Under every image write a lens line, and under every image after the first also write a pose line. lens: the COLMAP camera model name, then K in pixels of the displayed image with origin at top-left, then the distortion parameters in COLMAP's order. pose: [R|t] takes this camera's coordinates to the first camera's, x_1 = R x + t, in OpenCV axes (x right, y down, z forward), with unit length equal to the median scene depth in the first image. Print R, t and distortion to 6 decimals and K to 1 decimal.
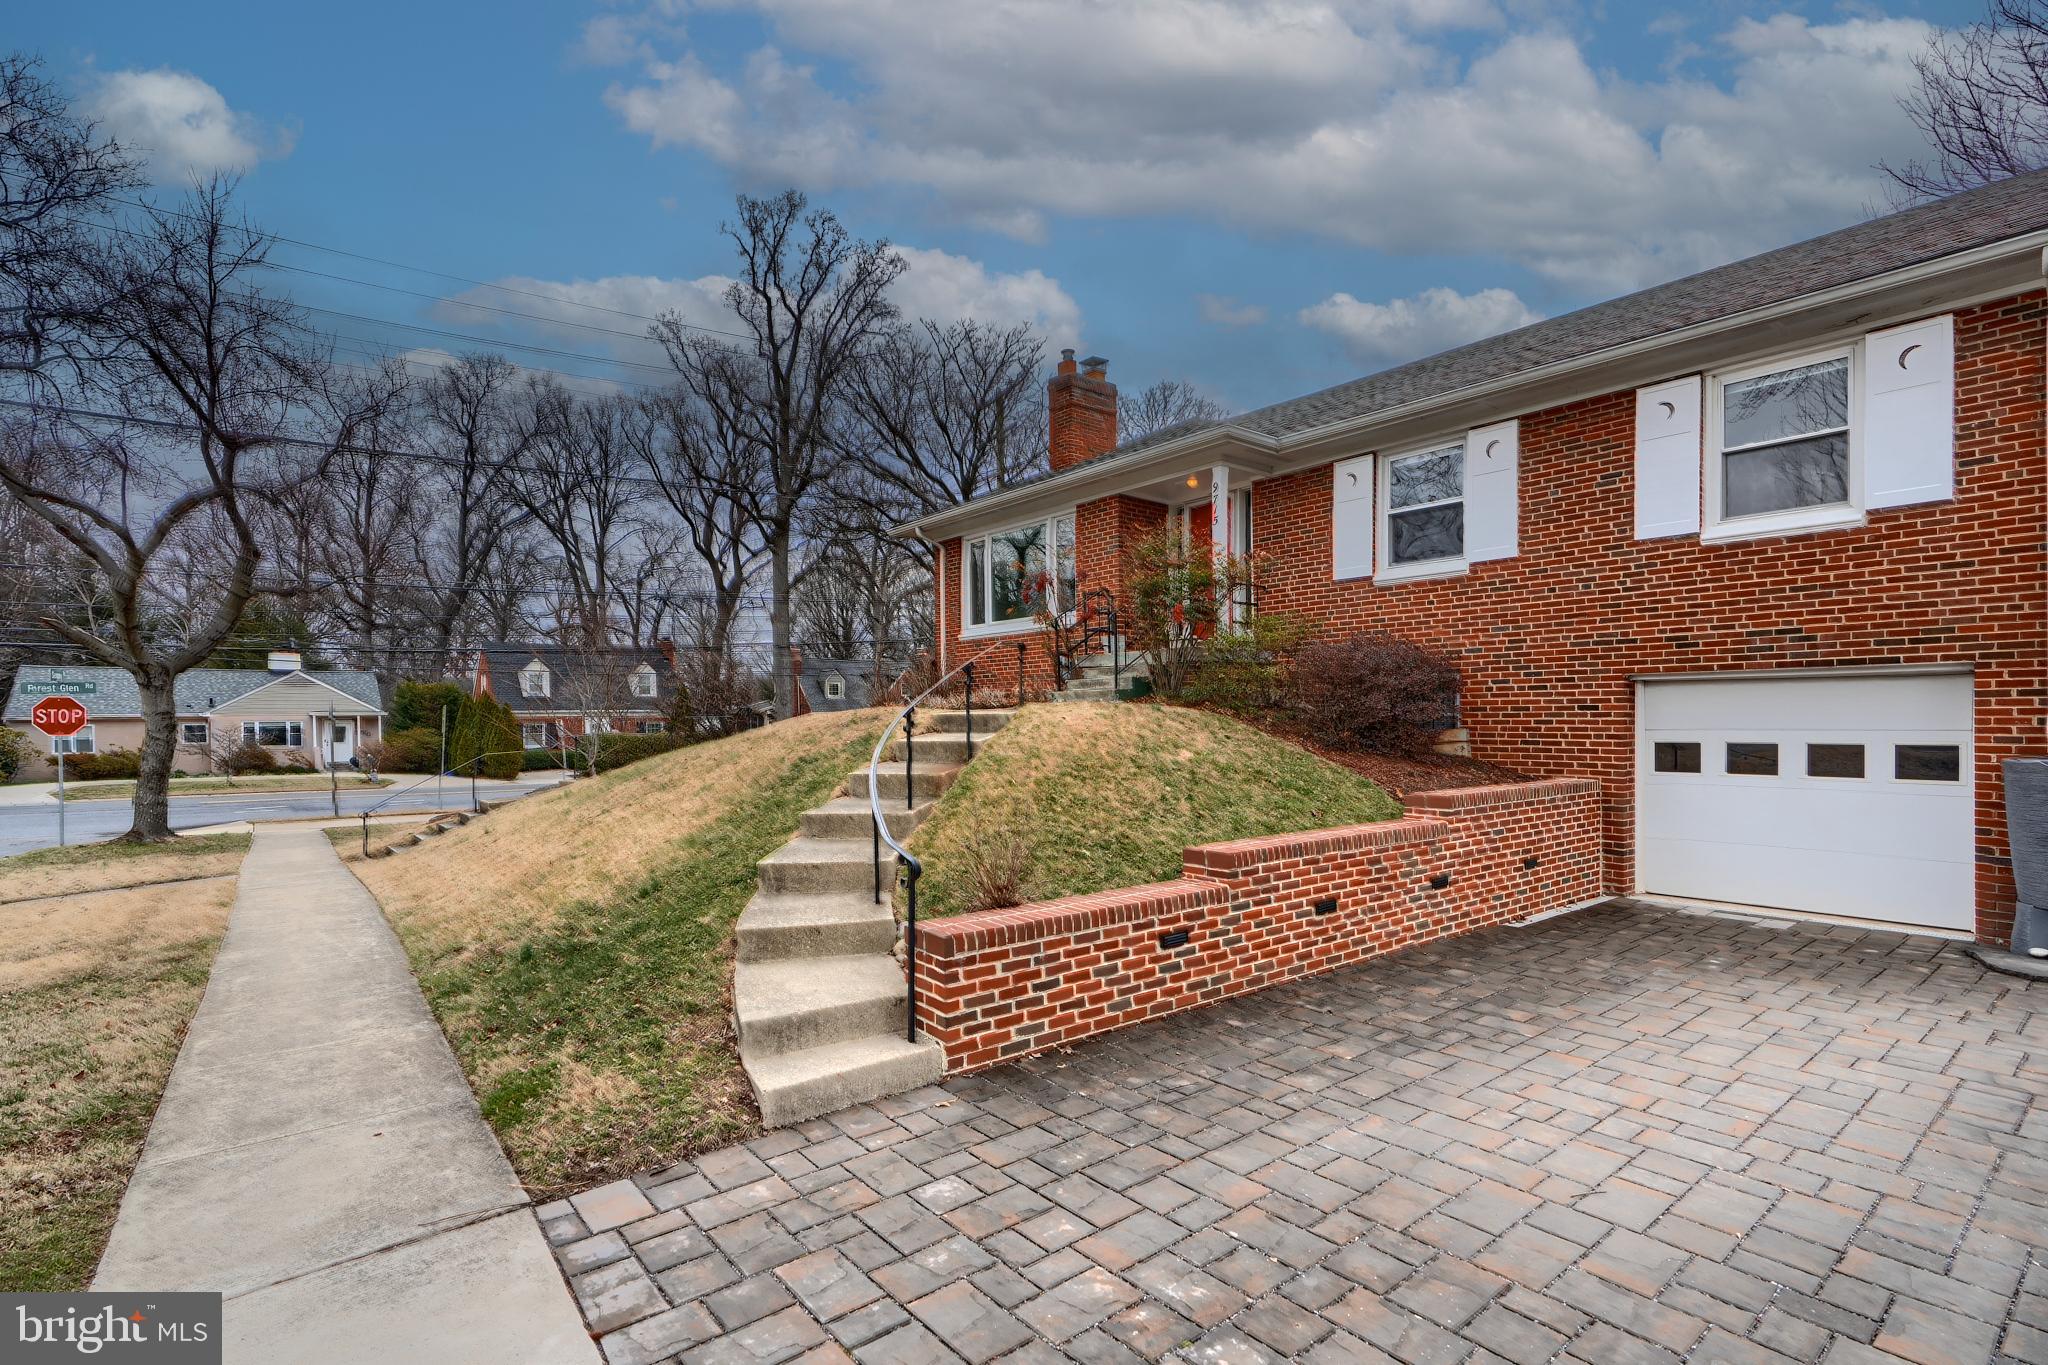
lens RADIAL K [[932.9, 0, 1018.3], [0, 932.9, 719.5], [0, 0, 1]] dist [-0.004622, 0.002799]
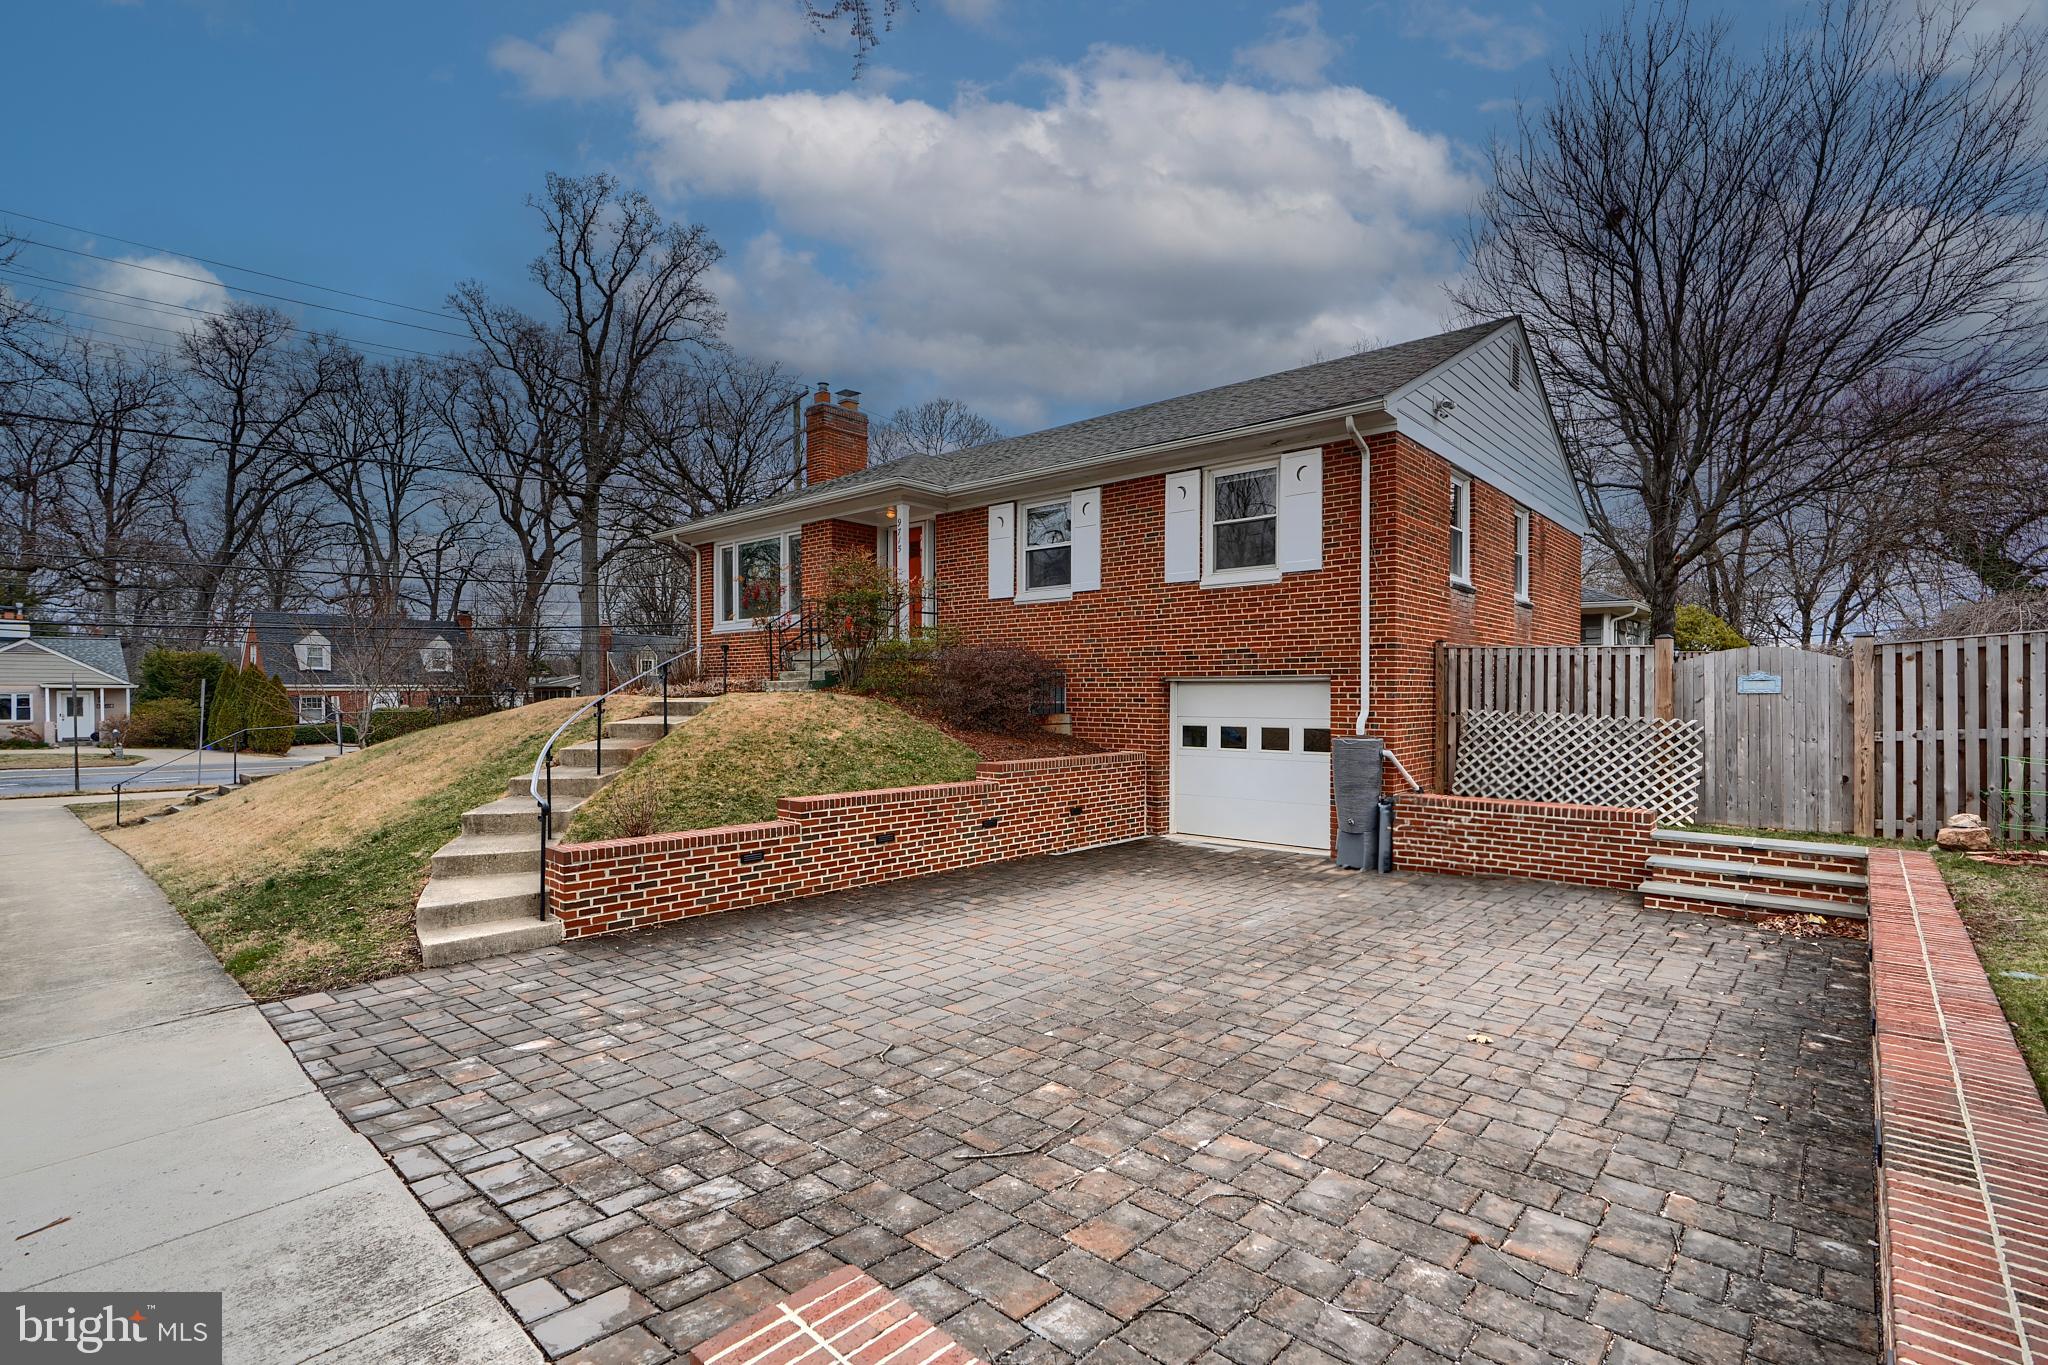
lens RADIAL K [[932.9, 0, 1032.7], [0, 932.9, 695.9], [0, 0, 1]] dist [-0.004622, 0.002799]
pose [[0.985006, 0.008913, 0.172288, 0.212351], [-0.008962, 0.999960, -0.000494, -0.016832], [-0.172286, -0.001057, 0.985046, -0.336873]]
